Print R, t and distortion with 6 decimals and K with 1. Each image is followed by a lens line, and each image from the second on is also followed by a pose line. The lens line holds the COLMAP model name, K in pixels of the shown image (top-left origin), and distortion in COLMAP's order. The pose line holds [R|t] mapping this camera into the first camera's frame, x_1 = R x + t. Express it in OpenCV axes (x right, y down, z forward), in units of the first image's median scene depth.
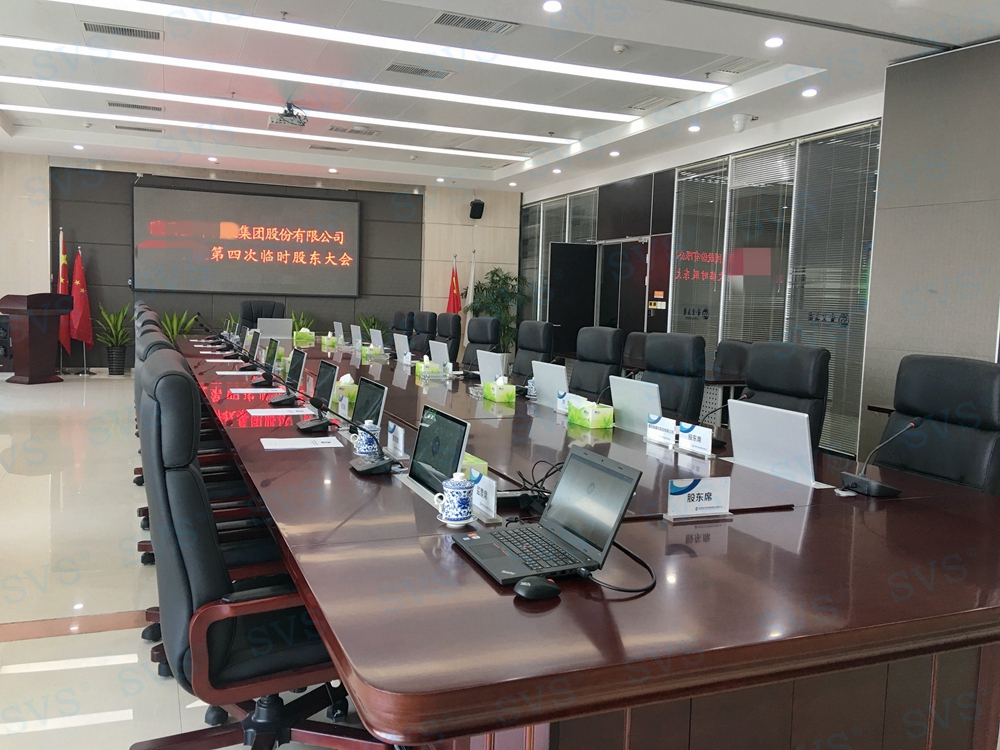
lens RADIAL K [[834.3, 0, 494.1], [0, 834.3, 363.8], [0, 0, 1]] dist [0.116877, -0.173509]
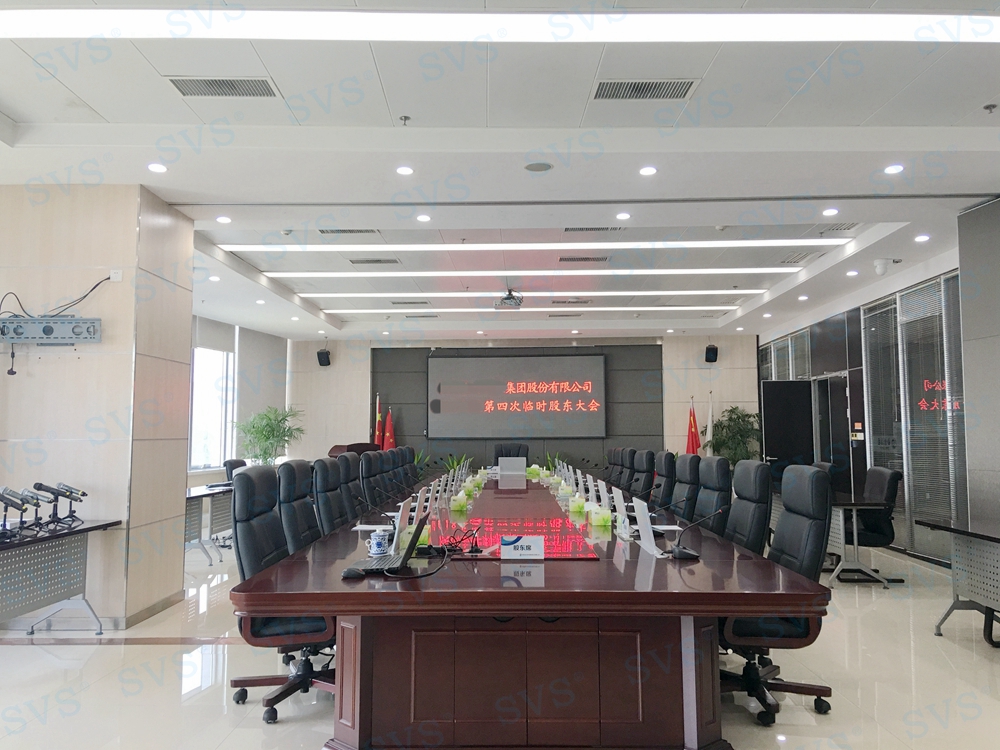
lens RADIAL K [[834.3, 0, 494.1], [0, 834.3, 363.8], [0, 0, 1]] dist [0.116877, -0.173509]
pose [[0.918919, -0.067842, -0.388568, 0.159155], [0.000706, 0.985380, -0.170372, 0.015425], [0.394445, 0.156284, 0.905532, -0.105804]]
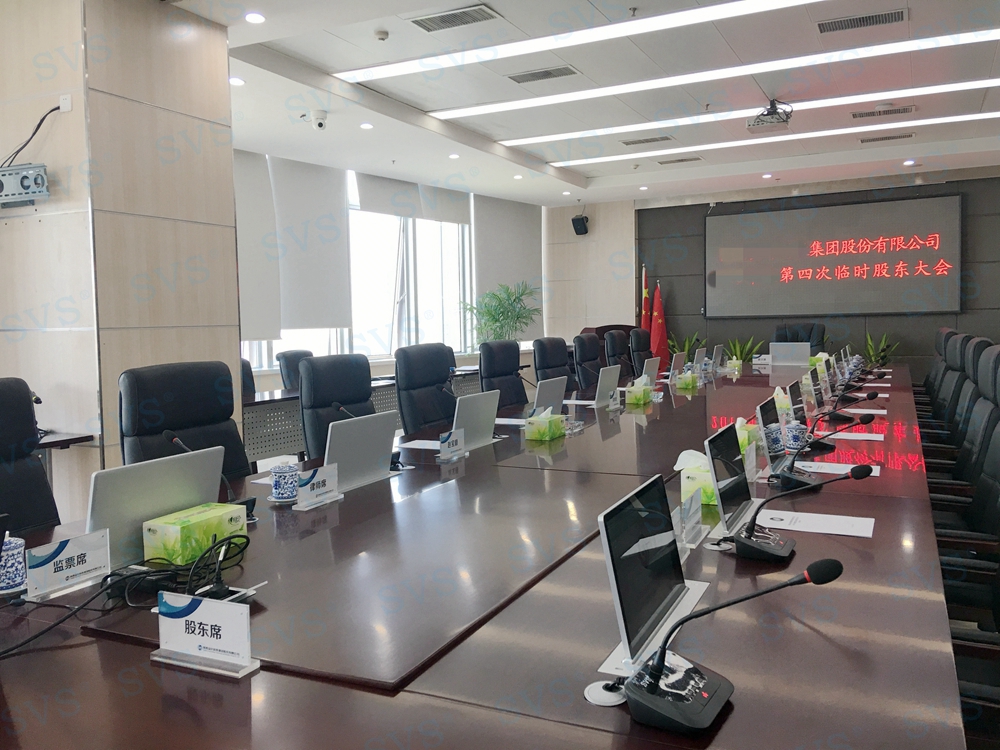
lens RADIAL K [[834.3, 0, 494.1], [0, 834.3, 363.8], [0, 0, 1]] dist [0.116877, -0.173509]
pose [[0.671699, -0.004806, -0.740808, 0.155486], [-0.018207, 0.999570, -0.022994, -0.004120], [0.740600, 0.028933, 0.671323, 0.137185]]
